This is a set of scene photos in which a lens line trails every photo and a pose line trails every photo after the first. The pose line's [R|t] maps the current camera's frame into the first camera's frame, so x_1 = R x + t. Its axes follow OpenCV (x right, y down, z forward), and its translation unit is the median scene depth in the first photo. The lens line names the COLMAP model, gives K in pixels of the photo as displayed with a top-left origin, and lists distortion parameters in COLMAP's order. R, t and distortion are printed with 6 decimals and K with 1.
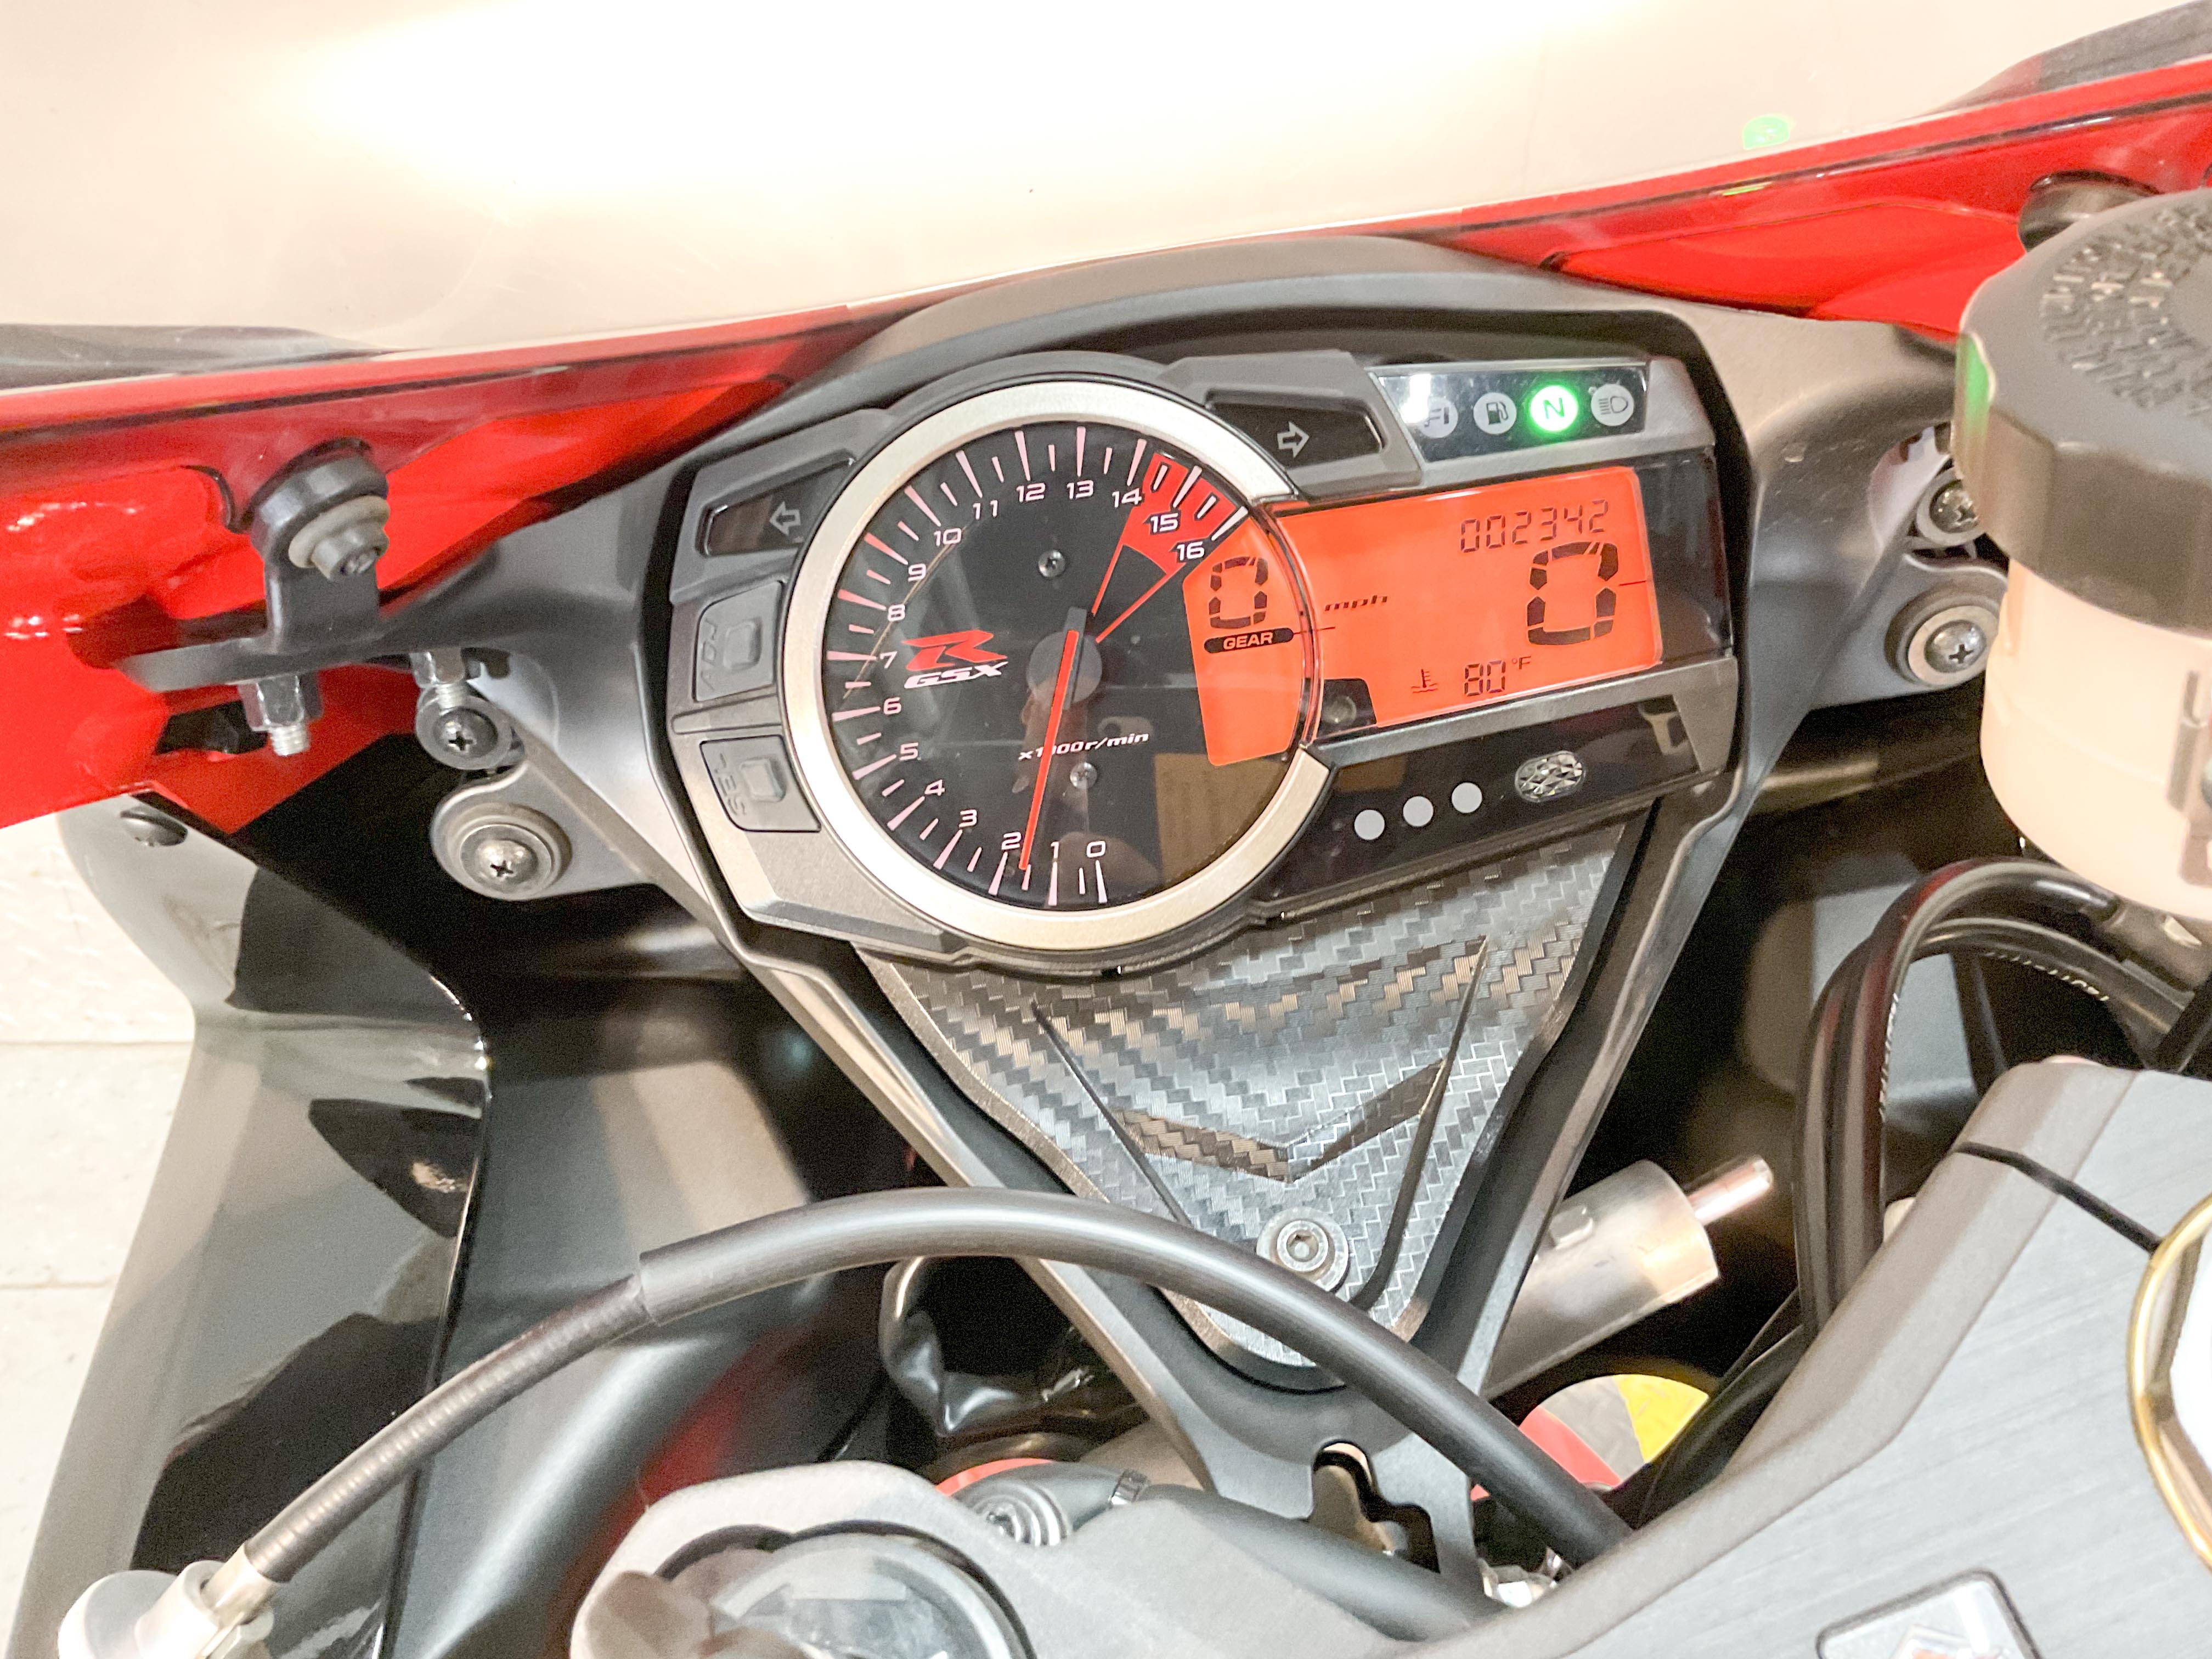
lens RADIAL K [[1865.1, 0, 1114.7], [0, 1865.1, 823.2], [0, 0, 1]] dist [-0.031429, 0.001949]
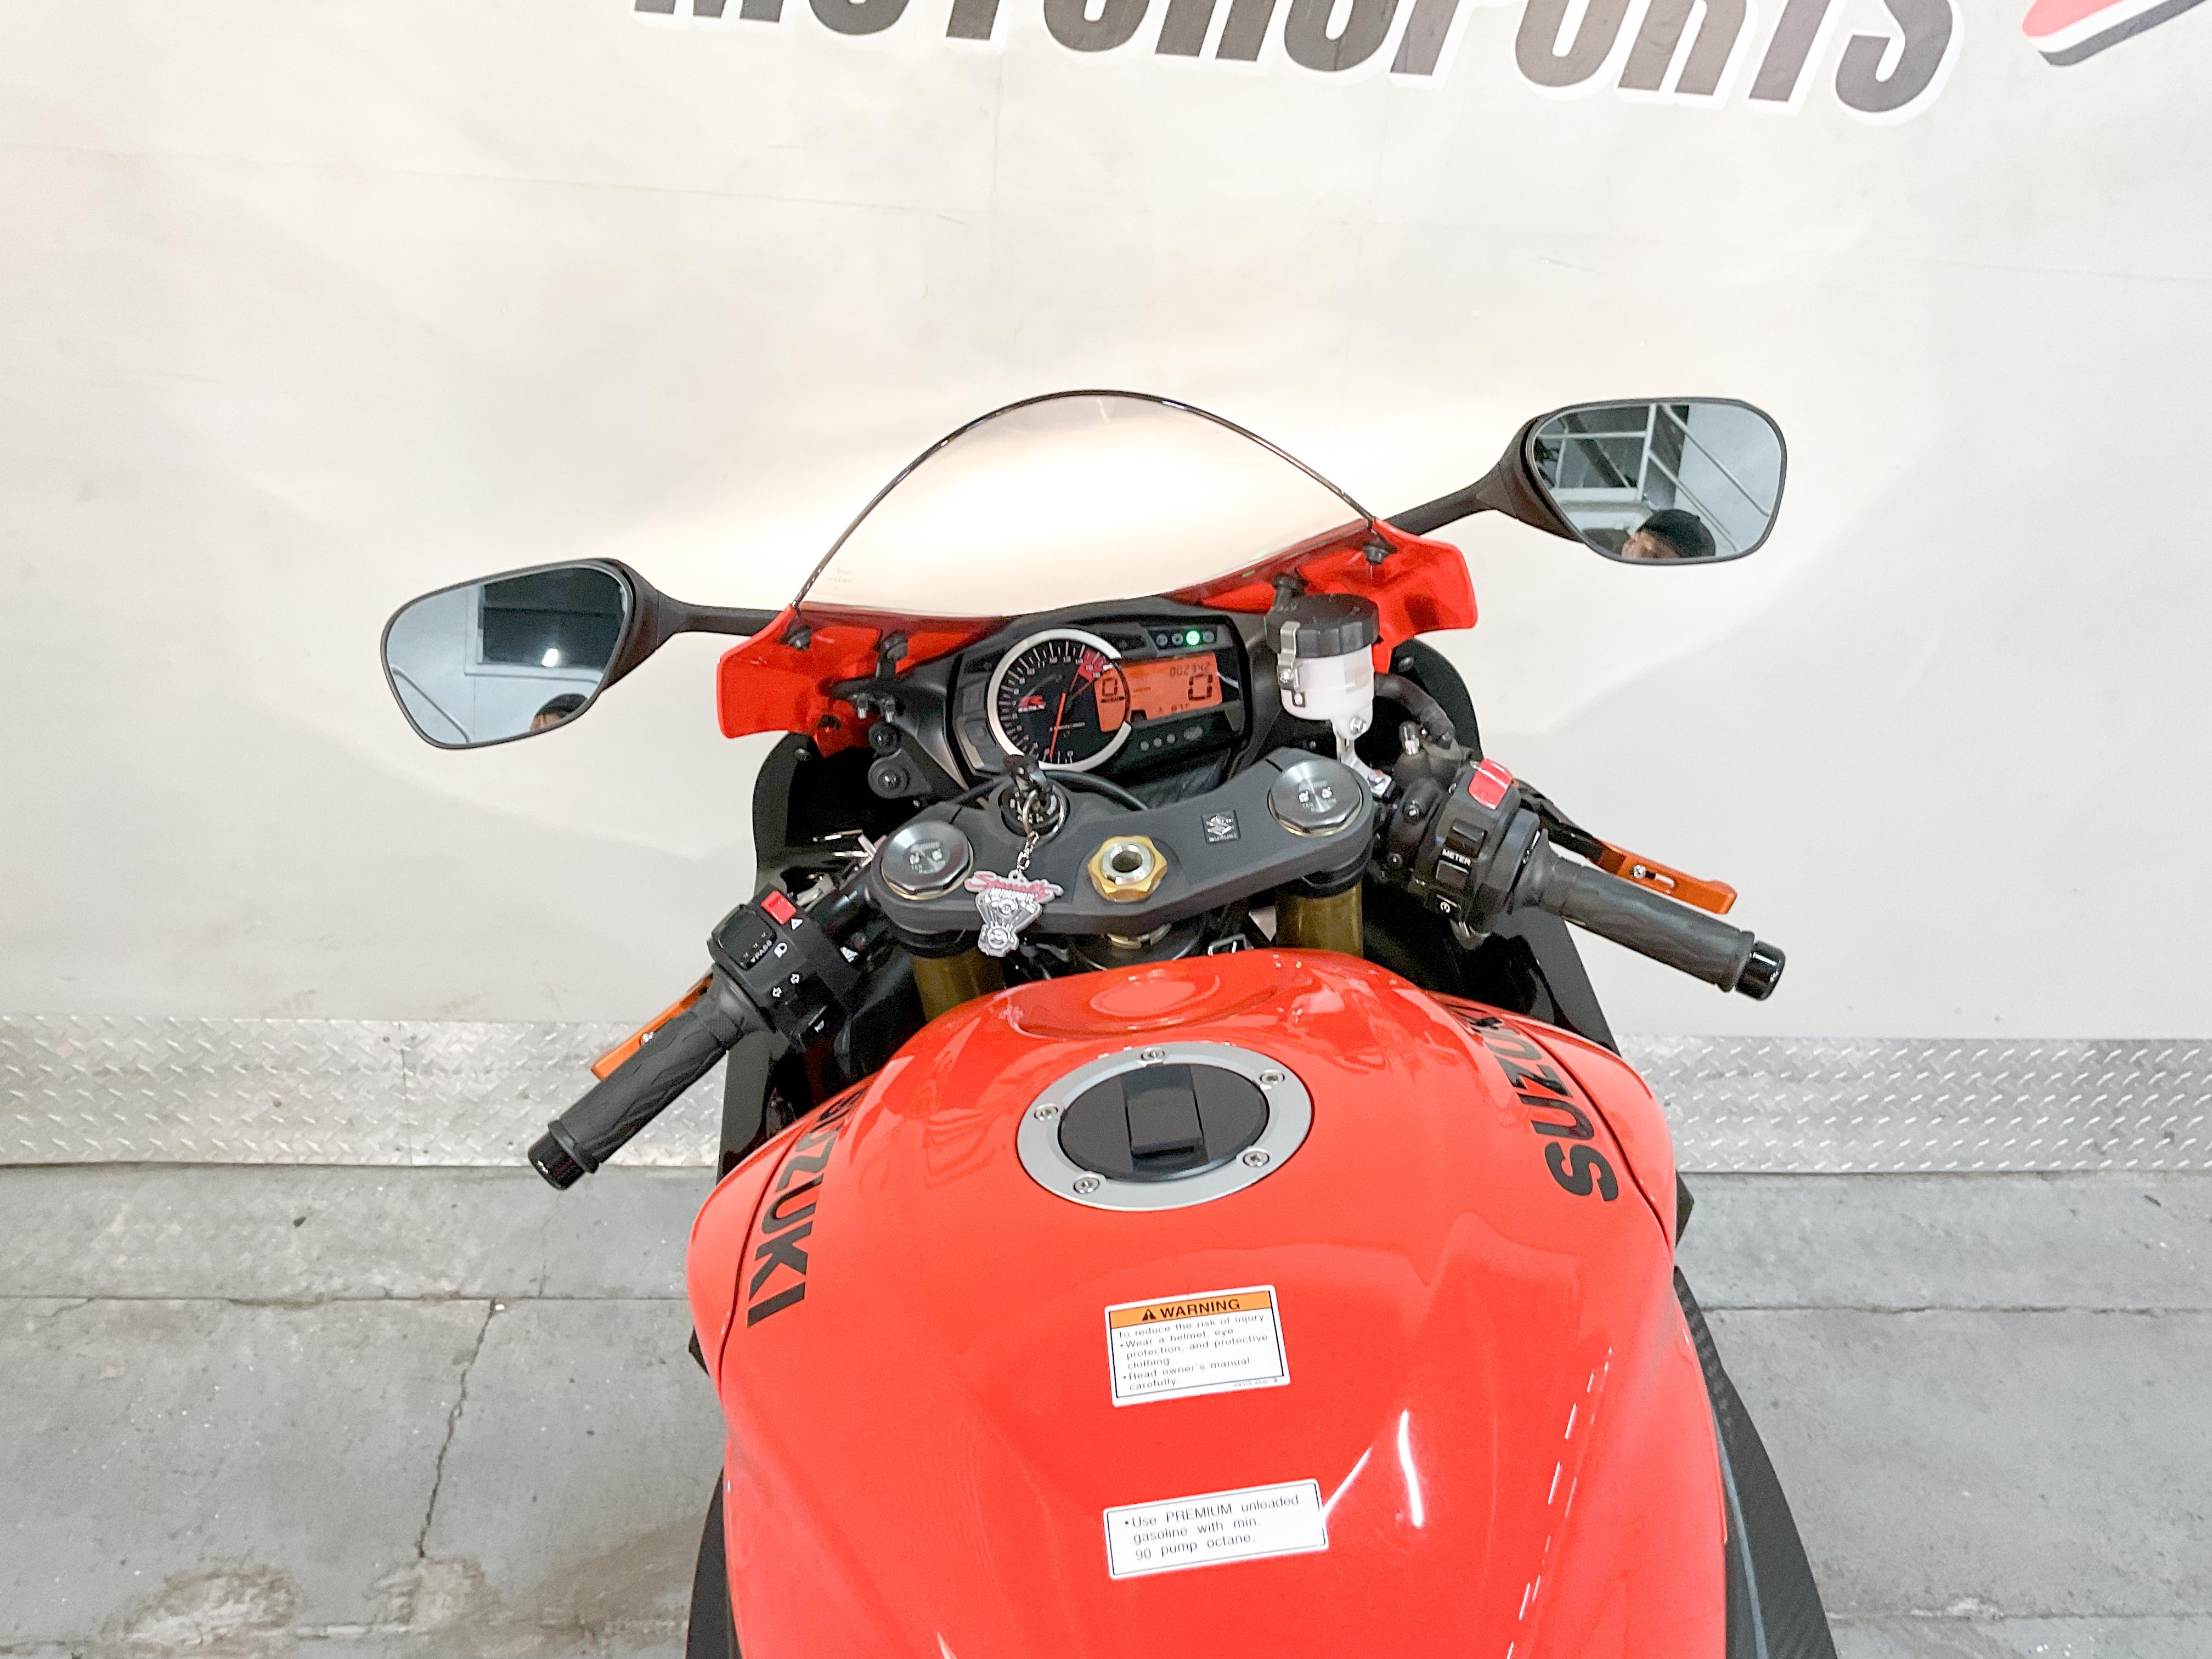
lens RADIAL K [[1973.3, 0, 1098.6], [0, 1973.3, 835.3], [0, 0, 1]] dist [-0.009204, -0.008727]
pose [[0.999988, 0.001992, -0.004381, 0.063221], [-0.002984, 0.970895, -0.239488, 1.105039], [0.003776, 0.239499, 0.970889, -2.739601]]
